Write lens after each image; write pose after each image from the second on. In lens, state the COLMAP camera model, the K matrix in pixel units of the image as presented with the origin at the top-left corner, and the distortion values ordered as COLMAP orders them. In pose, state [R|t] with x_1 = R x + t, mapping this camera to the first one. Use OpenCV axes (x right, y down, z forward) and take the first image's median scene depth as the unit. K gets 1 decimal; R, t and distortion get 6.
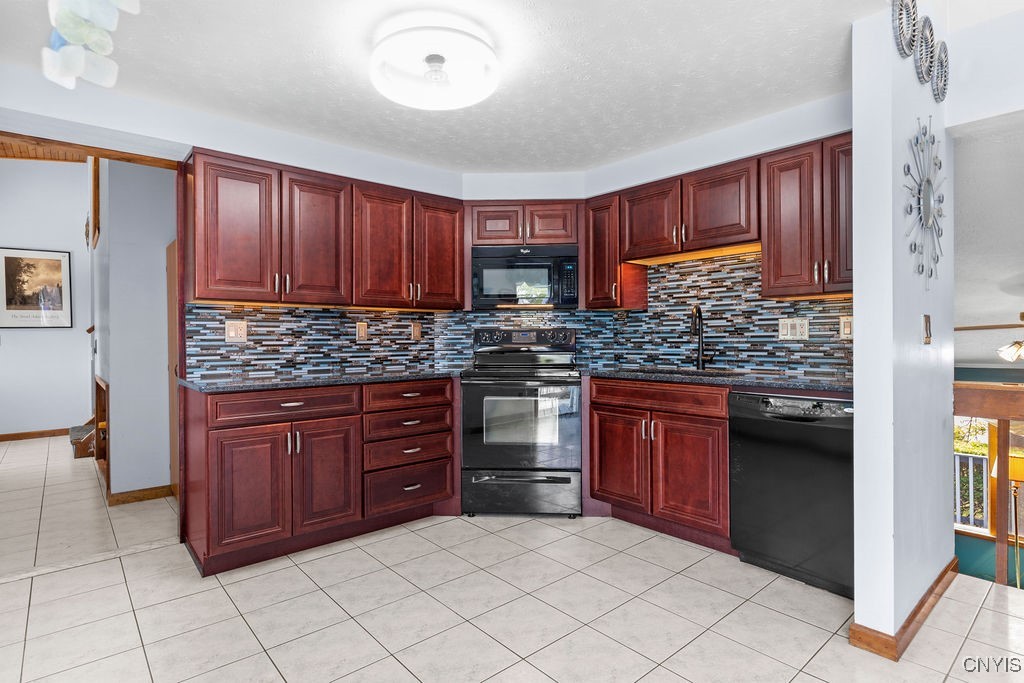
lens RADIAL K [[526.2, 0, 512.4], [0, 526.2, 340.4], [0, 0, 1]] dist [-0.003487, -0.000143]
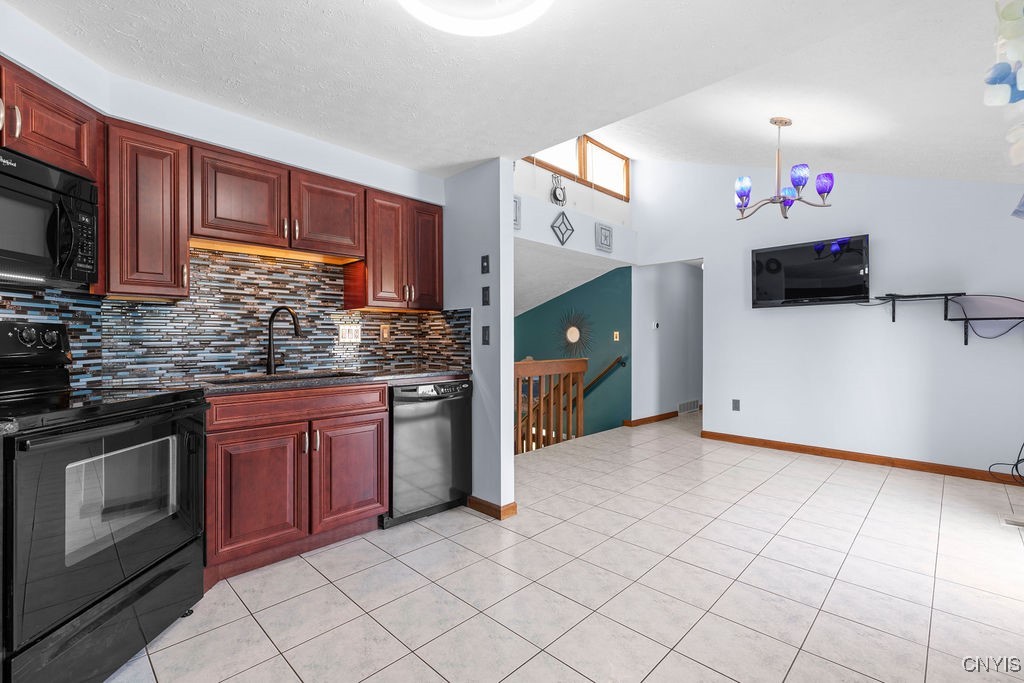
lens RADIAL K [[457.5, 0, 510.9], [0, 457.5, 341.5], [0, 0, 1]] dist [0.010662, -0.000121]
pose [[-0.081652, 0.002793, 0.996657, -0.490134], [0.008700, 0.999960, -0.002090, 0.002516], [-0.996623, 0.008501, -0.081673, 0.636885]]
